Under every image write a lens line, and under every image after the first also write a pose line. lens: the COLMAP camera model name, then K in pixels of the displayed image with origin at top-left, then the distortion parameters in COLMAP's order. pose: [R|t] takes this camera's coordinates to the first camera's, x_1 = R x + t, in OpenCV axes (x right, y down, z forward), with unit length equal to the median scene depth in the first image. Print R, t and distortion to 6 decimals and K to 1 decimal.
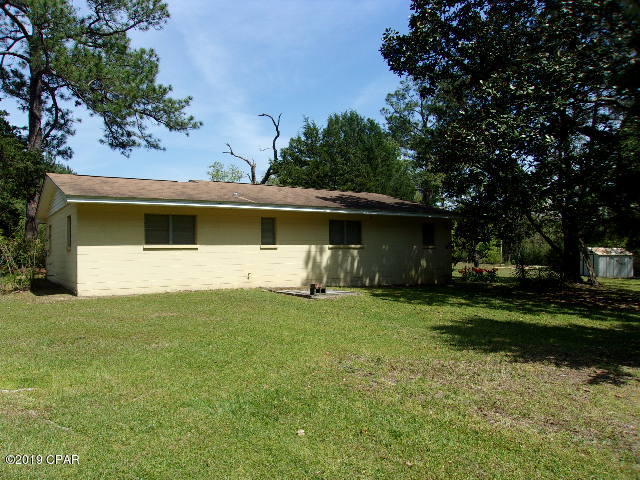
lens RADIAL K [[495.1, 0, 320.0], [0, 495.1, 240.0], [0, 0, 1]] dist [0.005999, 0.013047]
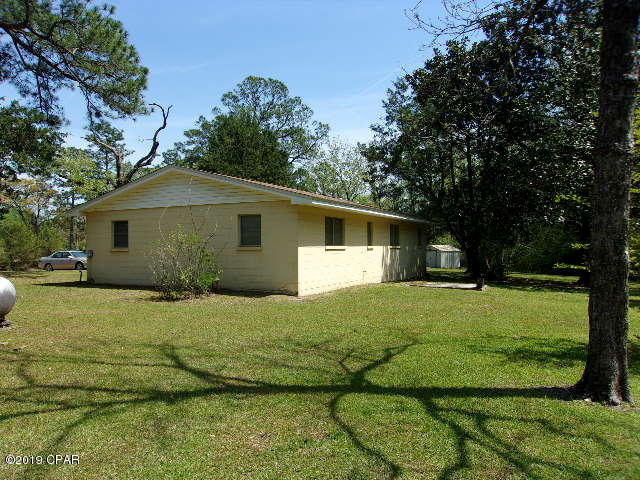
lens RADIAL K [[495.1, 0, 320.0], [0, 495.1, 240.0], [0, 0, 1]] dist [0.005999, 0.013047]
pose [[0.835917, 0.005891, 0.548824, -0.762194], [-0.009891, 0.999942, 0.004331, -0.006867], [-0.548766, -0.009049, 0.835927, 0.115989]]
